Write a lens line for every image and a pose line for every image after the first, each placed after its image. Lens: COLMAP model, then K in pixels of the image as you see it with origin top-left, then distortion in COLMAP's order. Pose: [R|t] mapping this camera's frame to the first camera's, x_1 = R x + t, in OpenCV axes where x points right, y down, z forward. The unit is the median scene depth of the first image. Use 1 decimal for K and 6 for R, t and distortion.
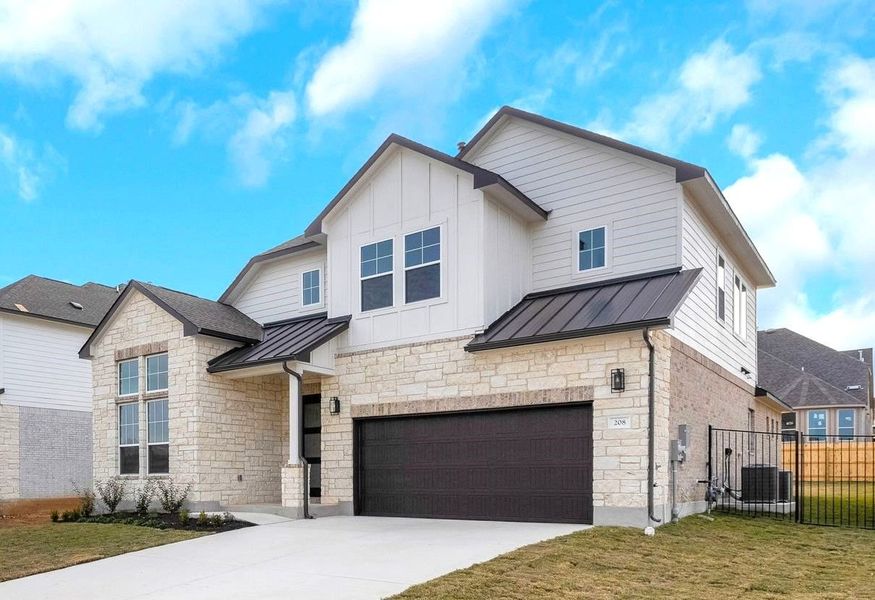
lens RADIAL K [[663.0, 0, 437.5], [0, 663.0, 300.0], [0, 0, 1]] dist [0.001410, 0.000348]
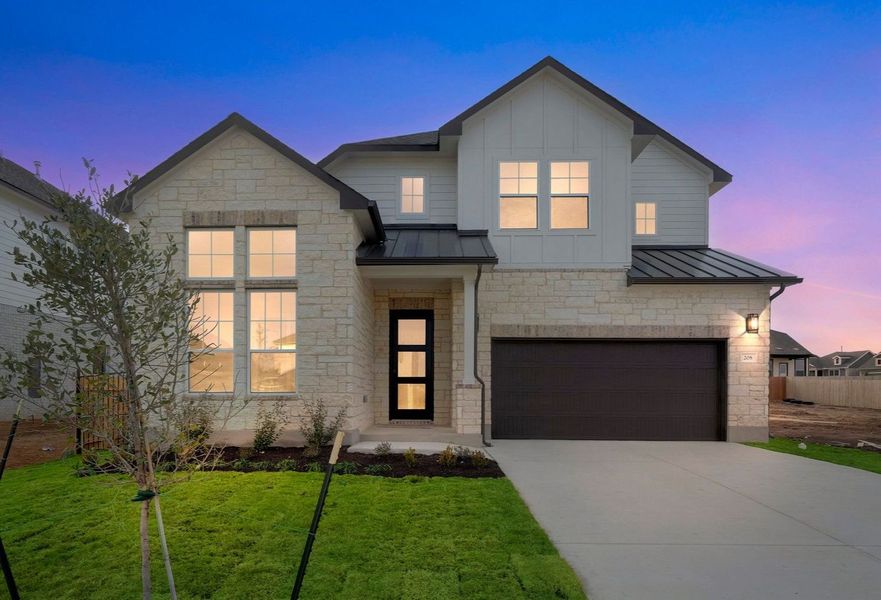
lens RADIAL K [[427.9, 0, 439.4], [0, 427.9, 310.0], [0, 0, 1]] dist [-0.003042, -0.000287]
pose [[0.849485, 0.112636, 0.515450, -0.539303], [-0.149535, 0.988286, 0.030480, 0.139339], [-0.505979, -0.102970, 0.856377, 0.547562]]
